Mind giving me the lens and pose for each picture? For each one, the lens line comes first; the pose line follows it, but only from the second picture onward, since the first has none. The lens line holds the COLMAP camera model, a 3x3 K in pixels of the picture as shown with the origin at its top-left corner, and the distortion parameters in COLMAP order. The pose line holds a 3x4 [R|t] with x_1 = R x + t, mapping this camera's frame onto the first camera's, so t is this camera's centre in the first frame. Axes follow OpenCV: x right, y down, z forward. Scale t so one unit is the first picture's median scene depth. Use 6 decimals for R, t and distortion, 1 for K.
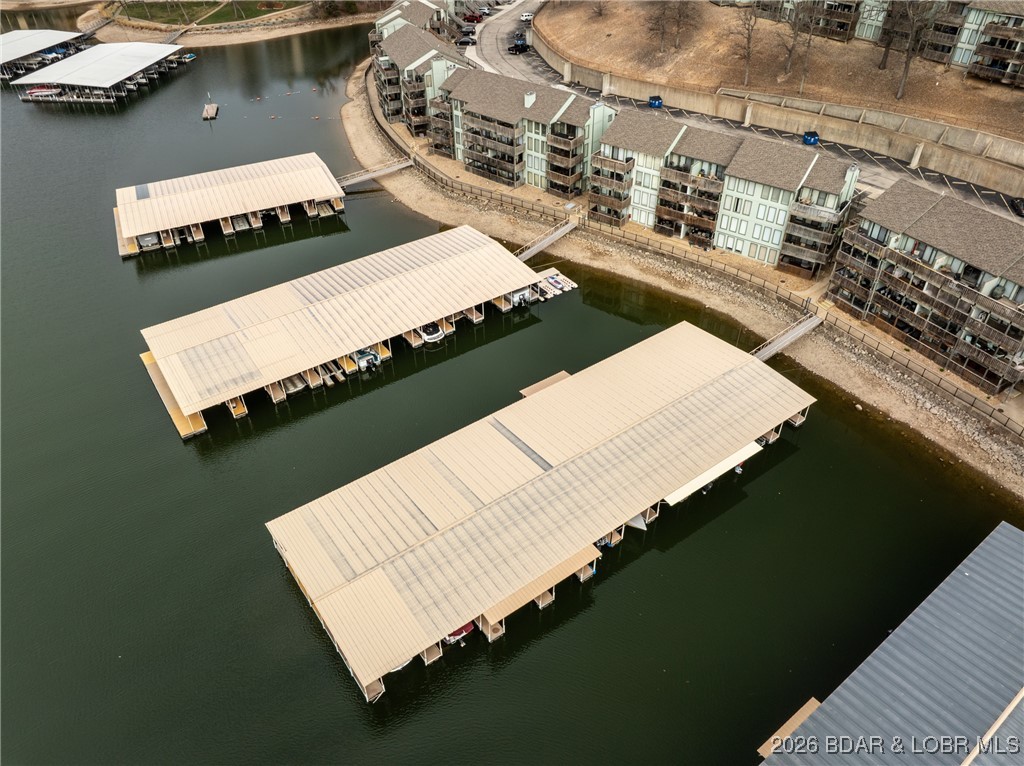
lens RADIAL K [[721.6, 0, 512.9], [0, 721.6, 384.7], [0, 0, 1]] dist [-0.032268, 0.002935]
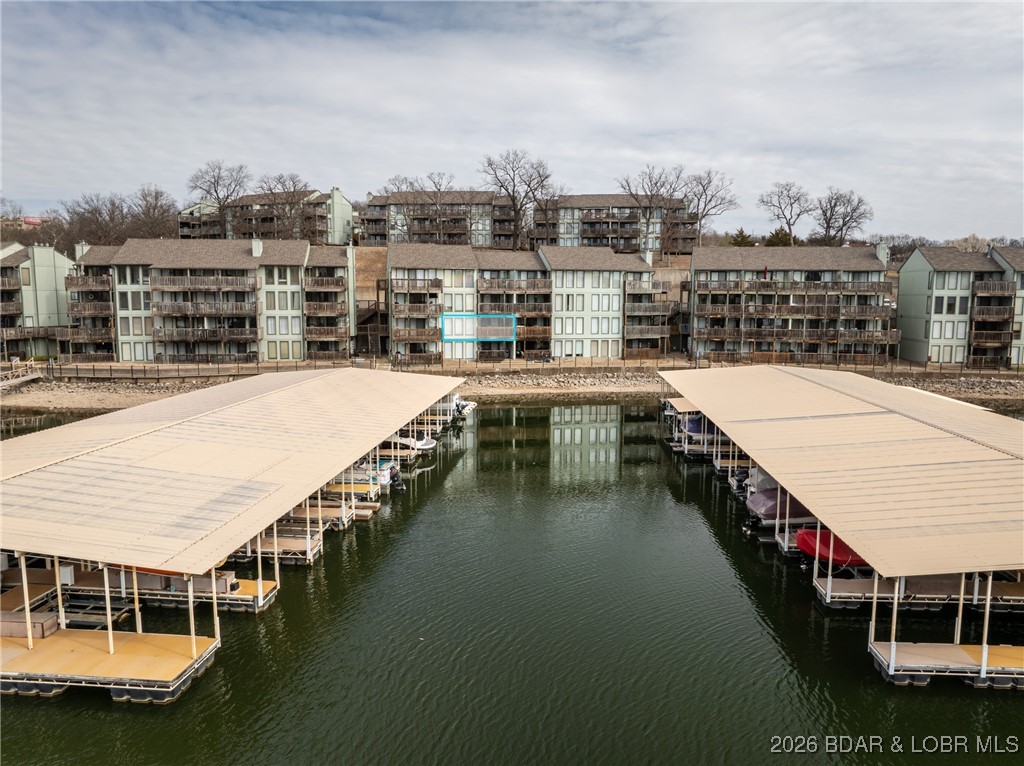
lens RADIAL K [[721.6, 0, 511.1], [0, 721.6, 381.9], [0, 0, 1]] dist [-0.032268, 0.002935]
pose [[0.647650, -0.076224, 0.758116, -0.425437], [0.473645, 0.819656, -0.322218, 0.091748], [-0.596833, 0.567762, 0.566953, 0.554591]]
